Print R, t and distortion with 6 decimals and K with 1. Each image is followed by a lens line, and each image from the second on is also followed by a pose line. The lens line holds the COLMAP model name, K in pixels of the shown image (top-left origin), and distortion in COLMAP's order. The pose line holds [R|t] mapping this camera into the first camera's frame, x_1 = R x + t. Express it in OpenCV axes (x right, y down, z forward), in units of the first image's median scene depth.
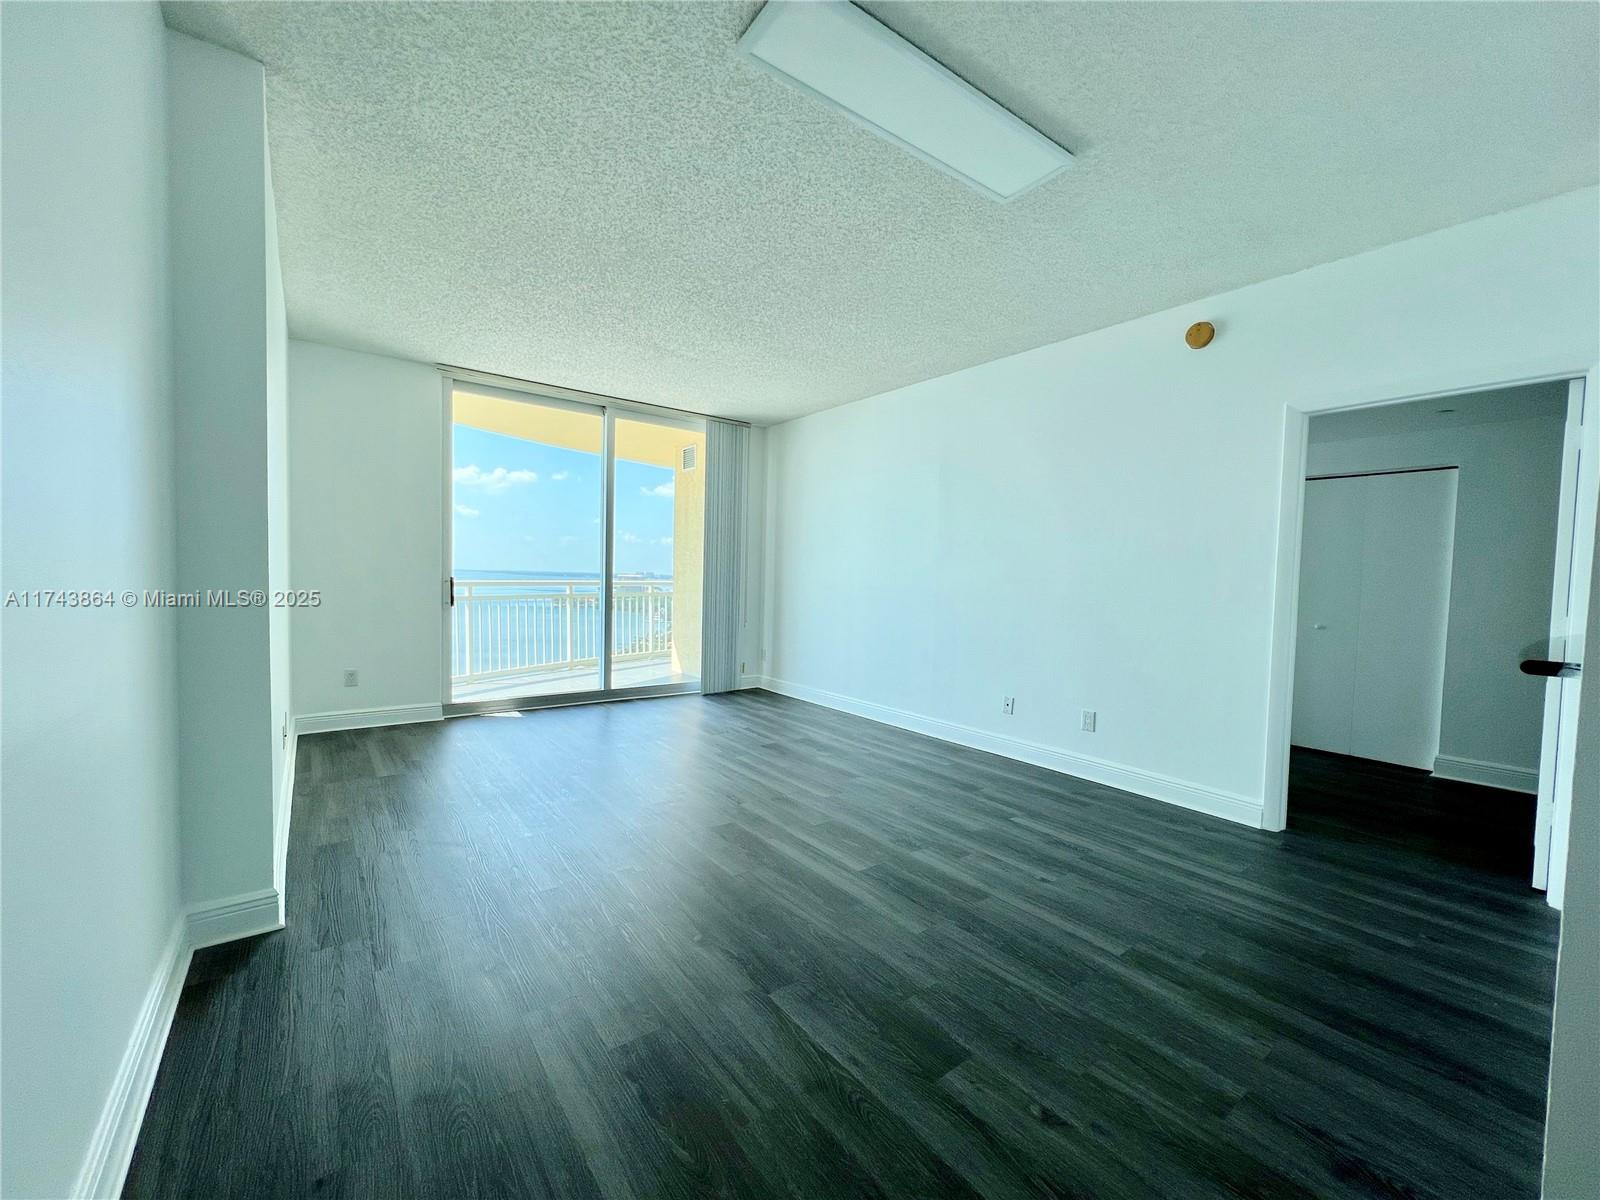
lens RADIAL K [[643.3, 0, 803.3], [0, 643.3, 603.2], [0, 0, 1]] dist [0.000379, 0.000296]
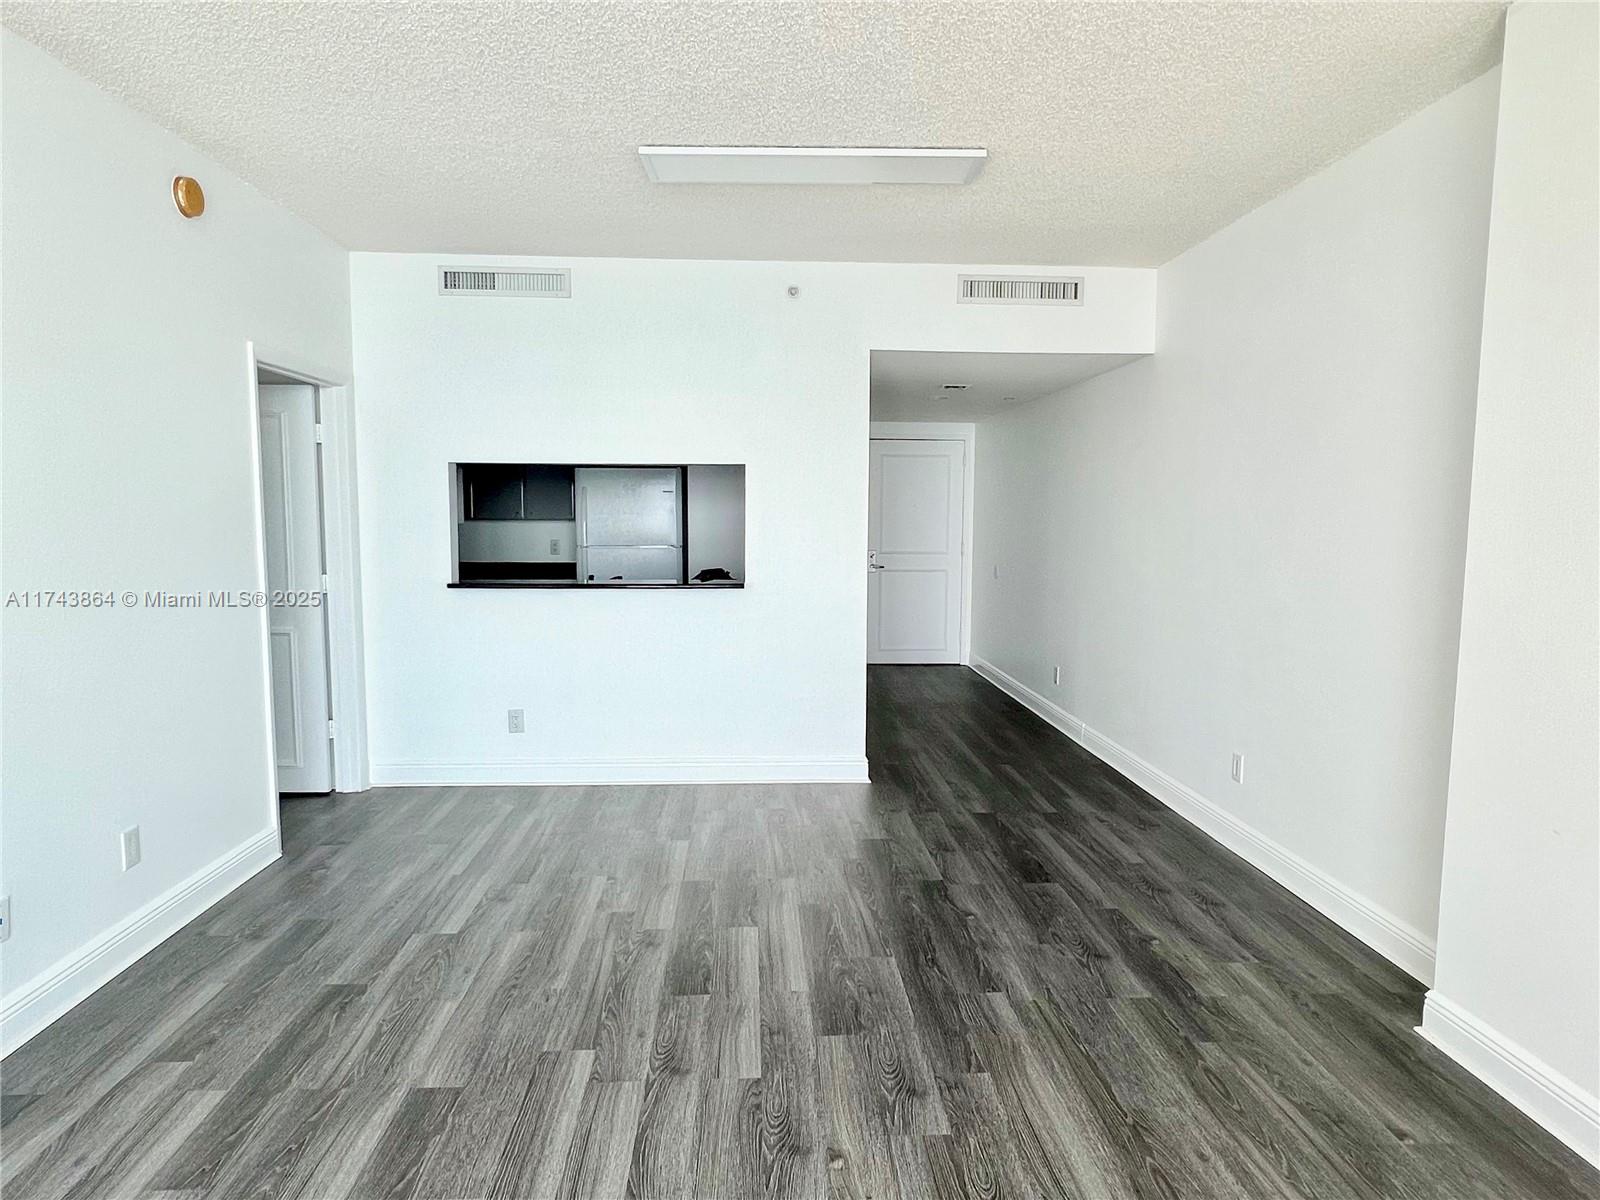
lens RADIAL K [[1001.6, 0, 800.9], [0, 1001.6, 601.6], [0, 0, 1]] dist [-0.002426, 0.000387]
pose [[-0.822898, -0.084173, 0.561920, -0.496206], [-0.001971, 0.989383, 0.145318, -0.150090], [-0.568185, 0.118474, -0.814327, 1.475094]]
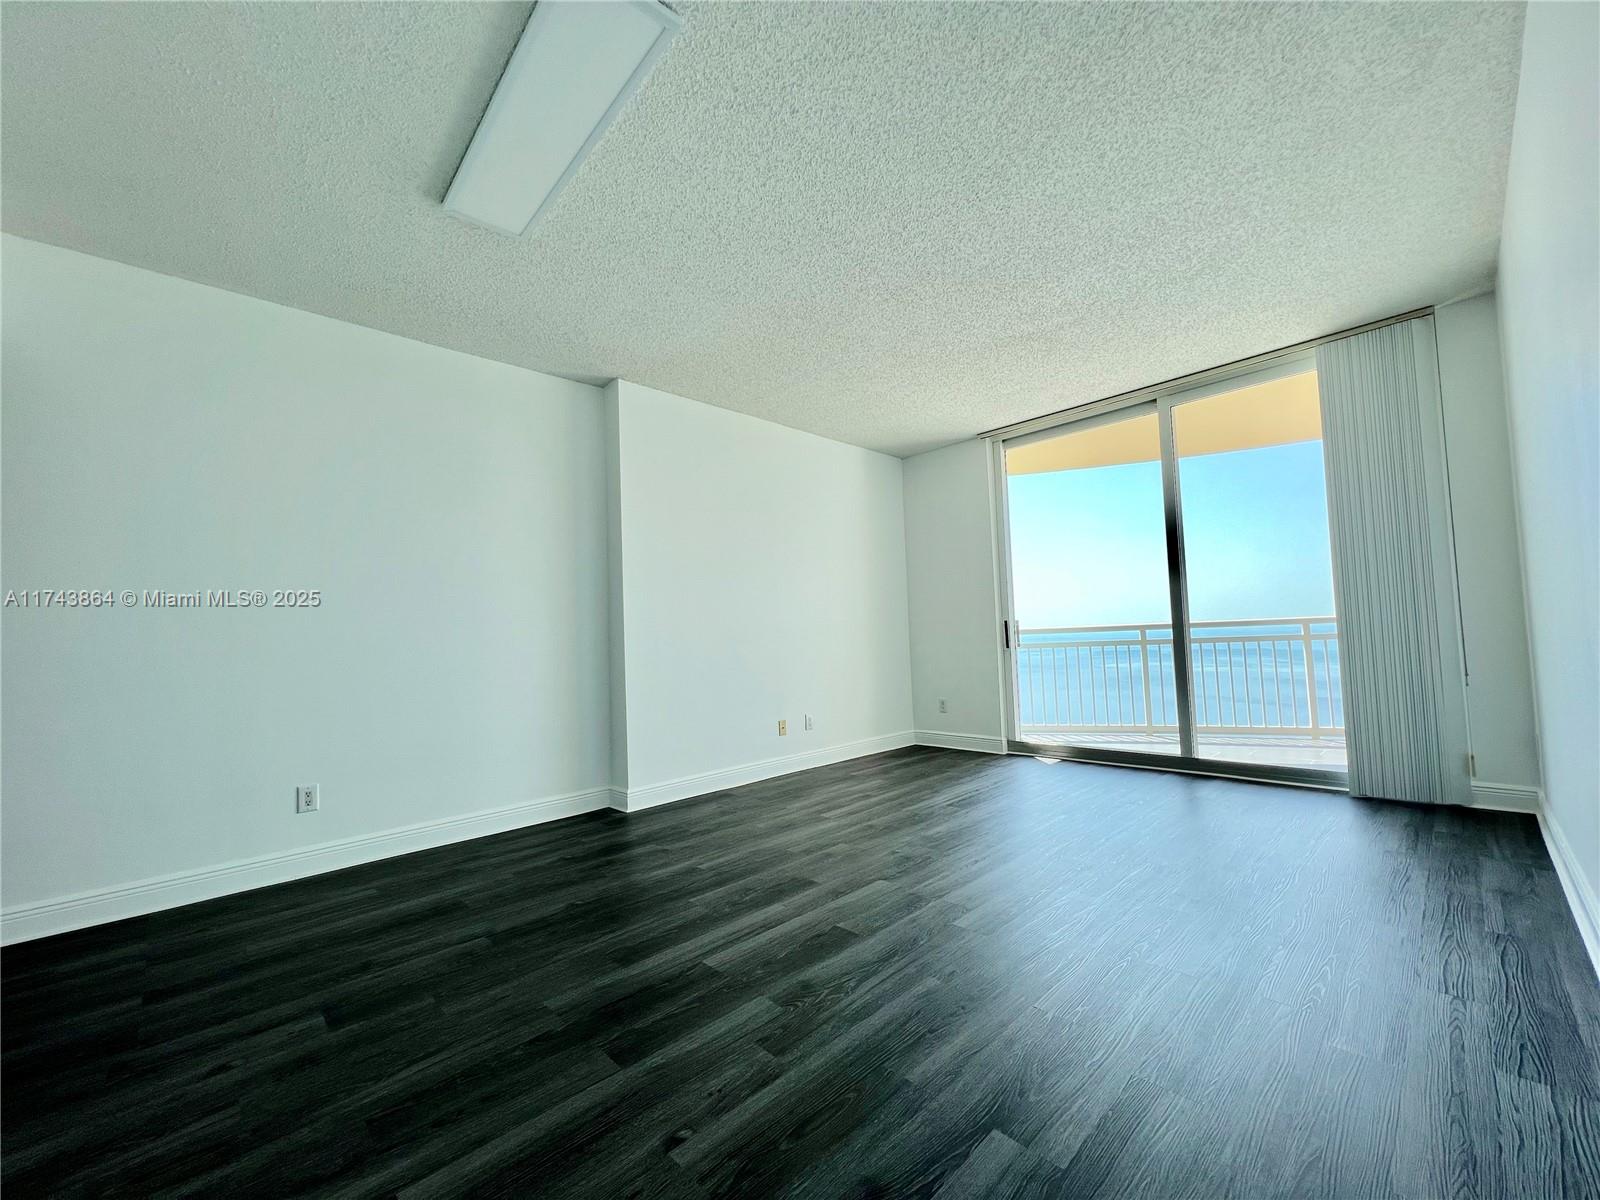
lens RADIAL K [[643.3, 0, 797.2], [0, 643.3, 602.1], [0, 0, 1]] dist [0.000379, 0.000296]
pose [[0.112906, -0.084858, -0.989975, 0.678658], [-0.006083, 0.996269, -0.086091, 0.033208], [0.993587, 0.015743, 0.111969, 0.754191]]
